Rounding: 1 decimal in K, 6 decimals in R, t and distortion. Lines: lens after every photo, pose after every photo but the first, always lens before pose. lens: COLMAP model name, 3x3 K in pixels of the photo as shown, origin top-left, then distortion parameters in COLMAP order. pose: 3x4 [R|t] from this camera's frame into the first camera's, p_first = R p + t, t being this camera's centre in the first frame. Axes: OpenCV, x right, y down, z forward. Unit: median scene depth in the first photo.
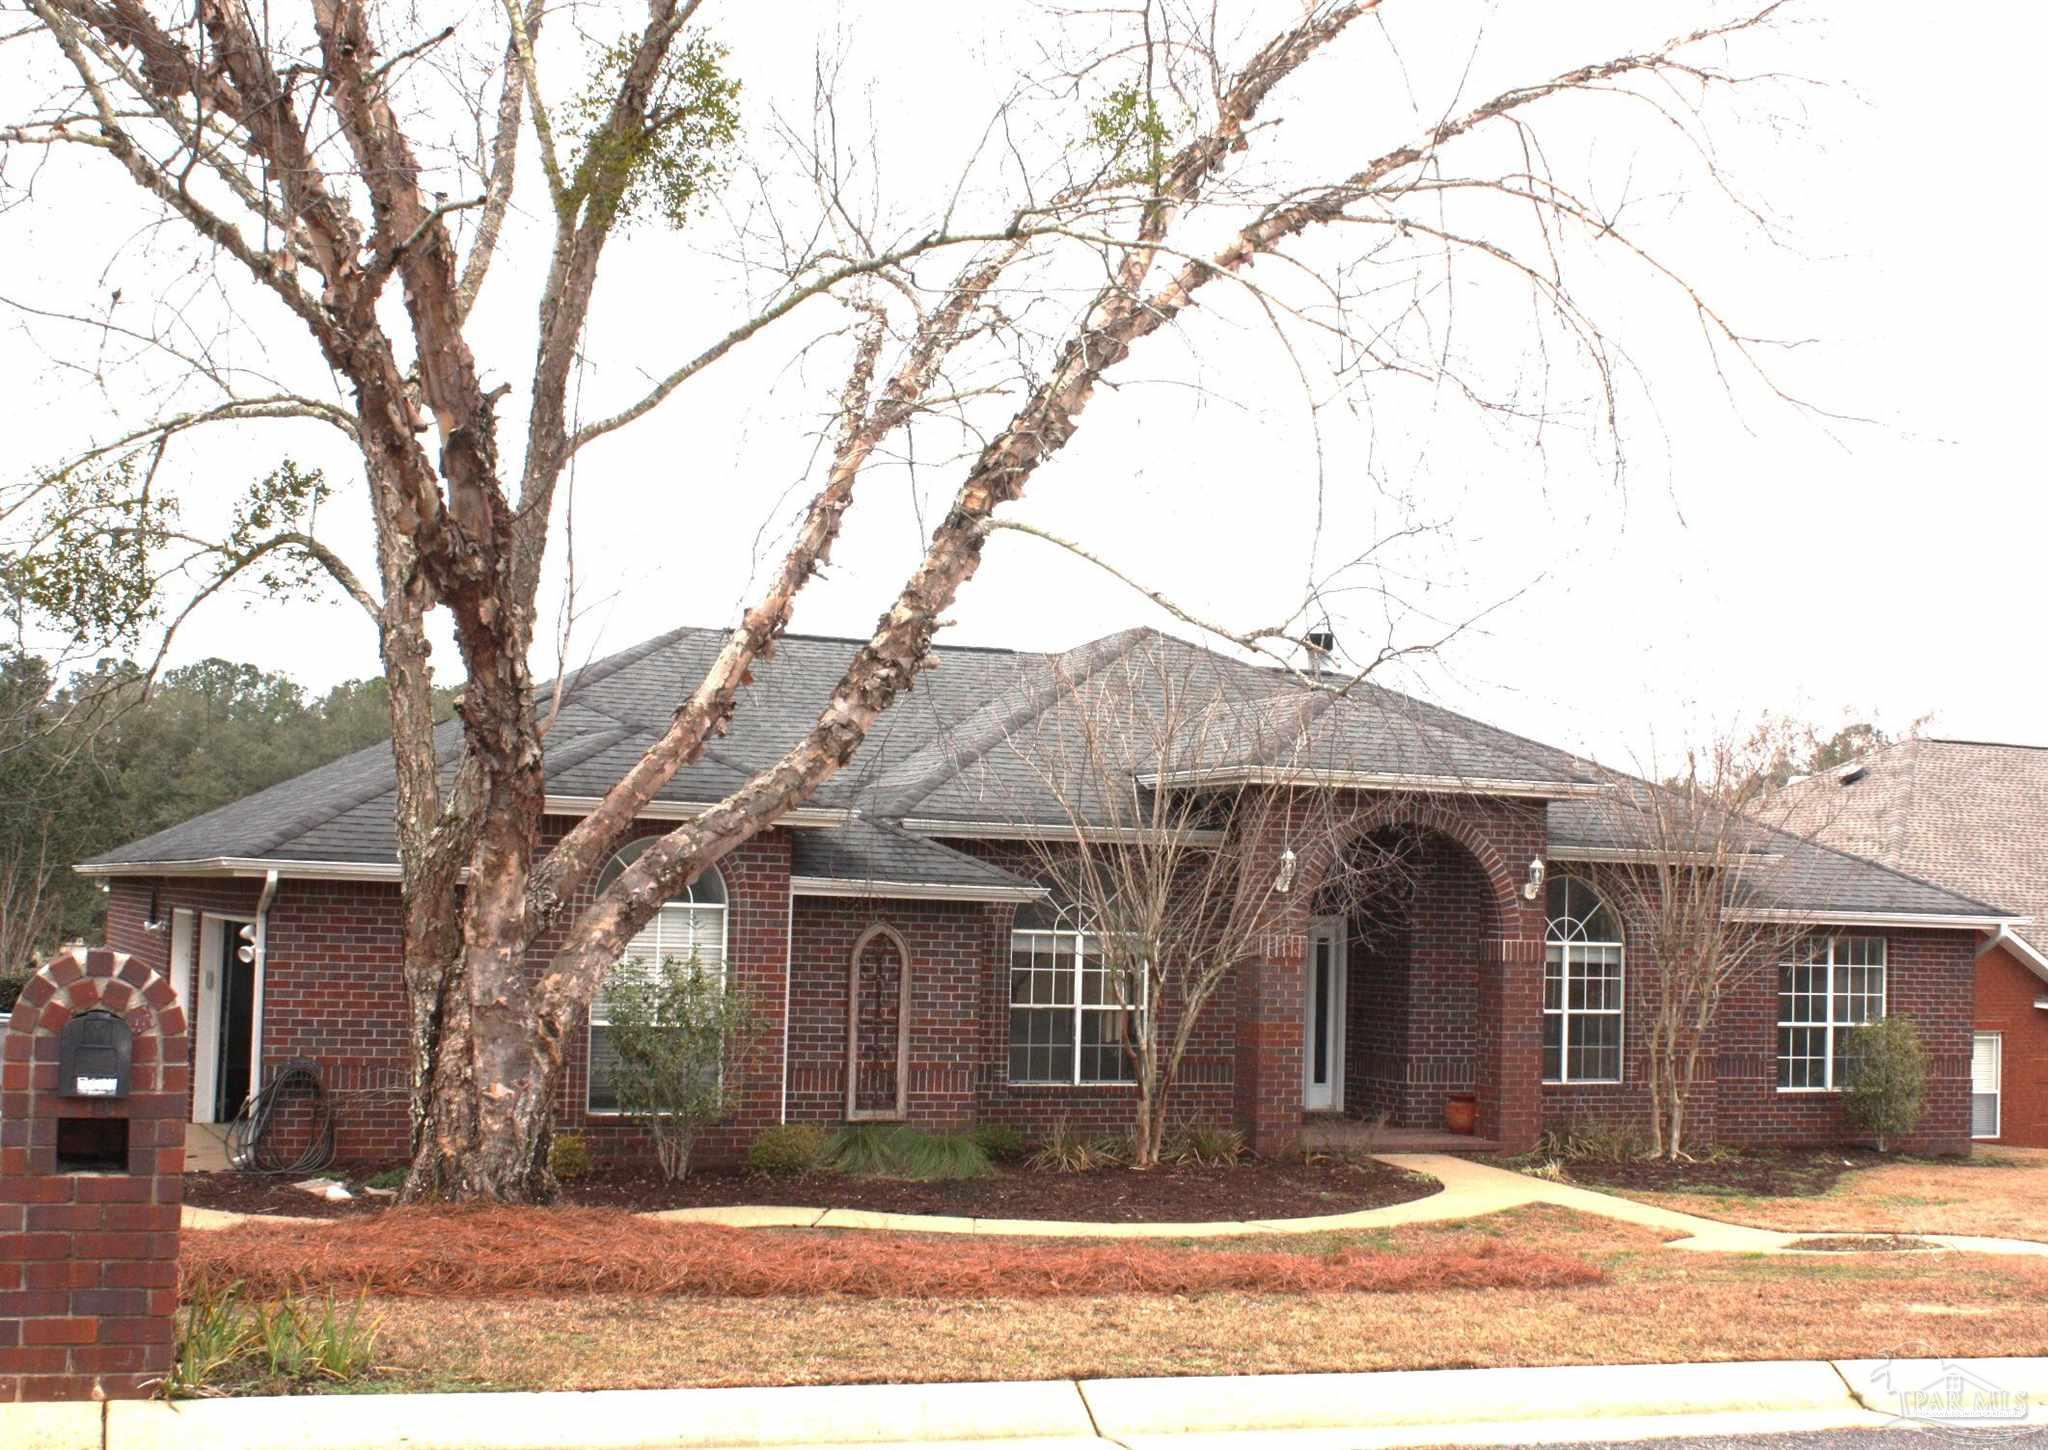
lens RADIAL K [[2903.9, 0, 1027.7], [0, 2903.9, 709.9], [0, 0, 1]] dist [-0.126624, 0.000000]
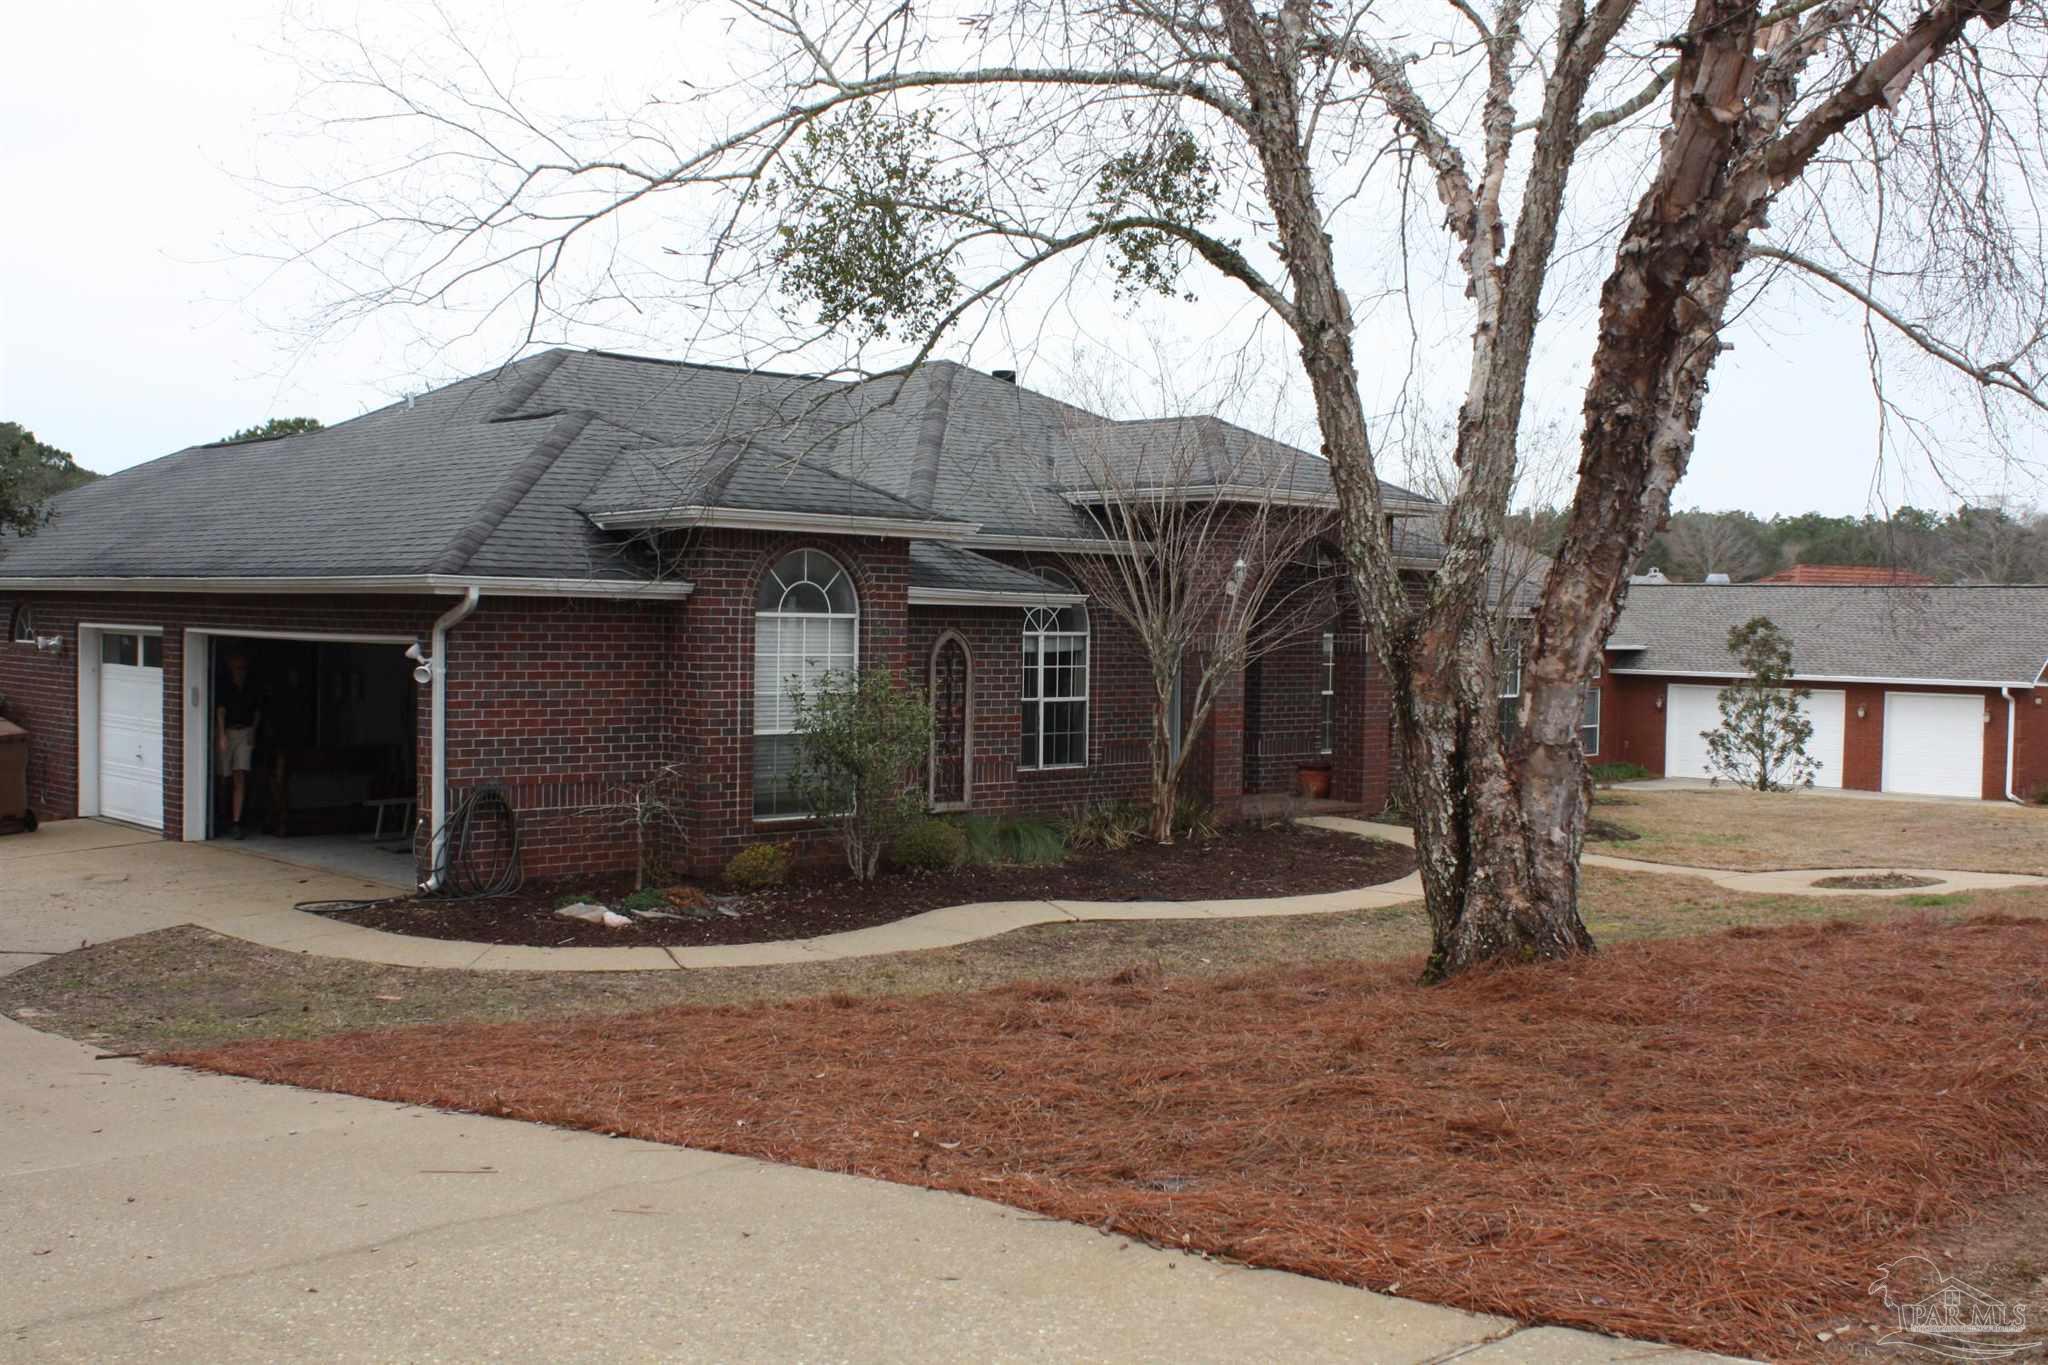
lens RADIAL K [[2247.1, 0, 1016.6], [0, 2247.1, 676.8], [0, 0, 1]] dist [-0.149589, 0.000000]
pose [[0.931460, -0.021227, 0.363225, -0.329958], [-0.017006, 0.994666, 0.101740, 0.006166], [-0.363447, -0.100944, 0.926130, 0.219773]]
